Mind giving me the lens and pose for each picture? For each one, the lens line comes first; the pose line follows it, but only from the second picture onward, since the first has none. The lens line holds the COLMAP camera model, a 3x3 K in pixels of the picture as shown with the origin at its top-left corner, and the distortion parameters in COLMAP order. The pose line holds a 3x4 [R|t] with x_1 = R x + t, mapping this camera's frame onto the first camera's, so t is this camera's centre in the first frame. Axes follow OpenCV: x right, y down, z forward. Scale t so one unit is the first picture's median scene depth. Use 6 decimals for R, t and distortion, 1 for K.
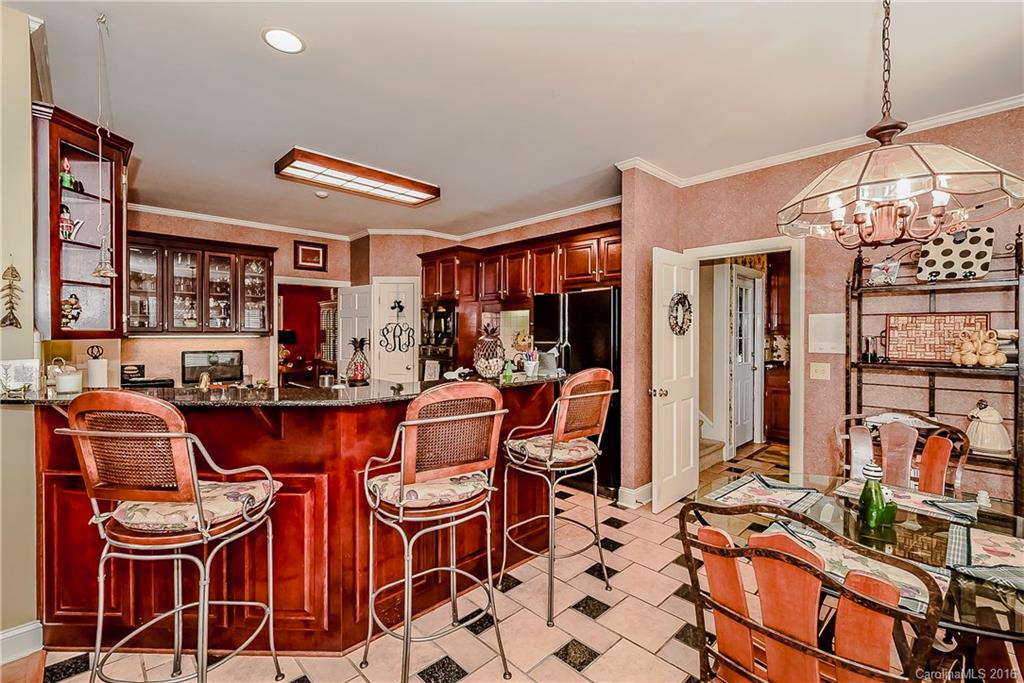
lens RADIAL K [[449.3, 0, 512.9], [0, 449.3, 338.9], [0, 0, 1]] dist [-0.002979, -0.000696]
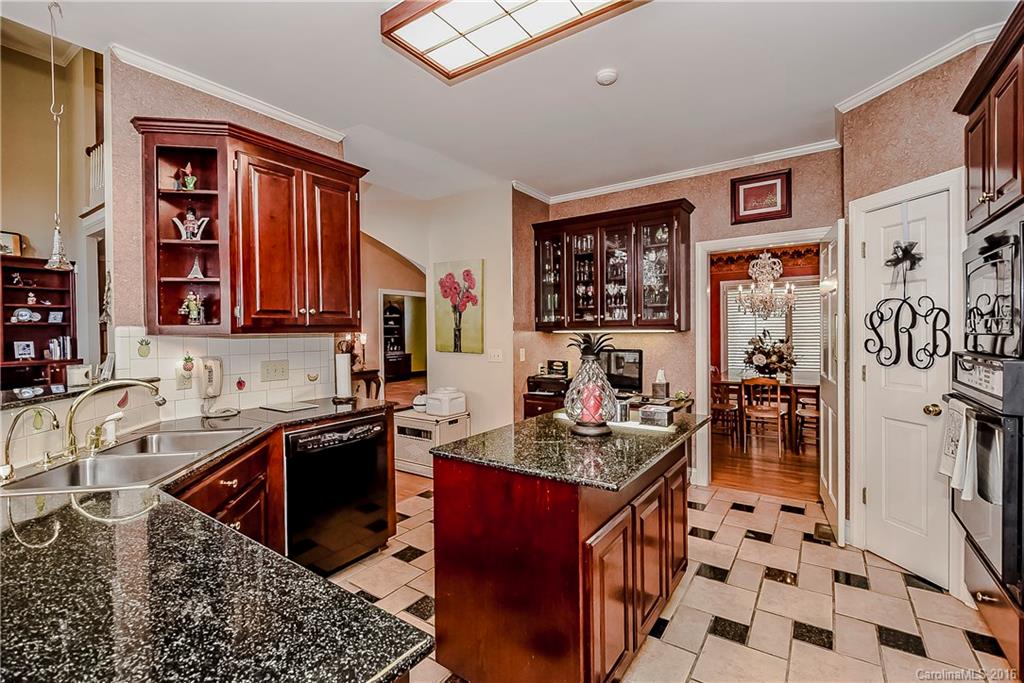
lens RADIAL K [[449.3, 0, 513.1], [0, 449.3, 335.4], [0, 0, 1]] dist [-0.002979, -0.000696]
pose [[0.209543, 0.006011, -0.977781, 0.095417], [0.000944, 0.999979, 0.006350, -0.004880], [0.977799, -0.002253, 0.209533, 0.759769]]
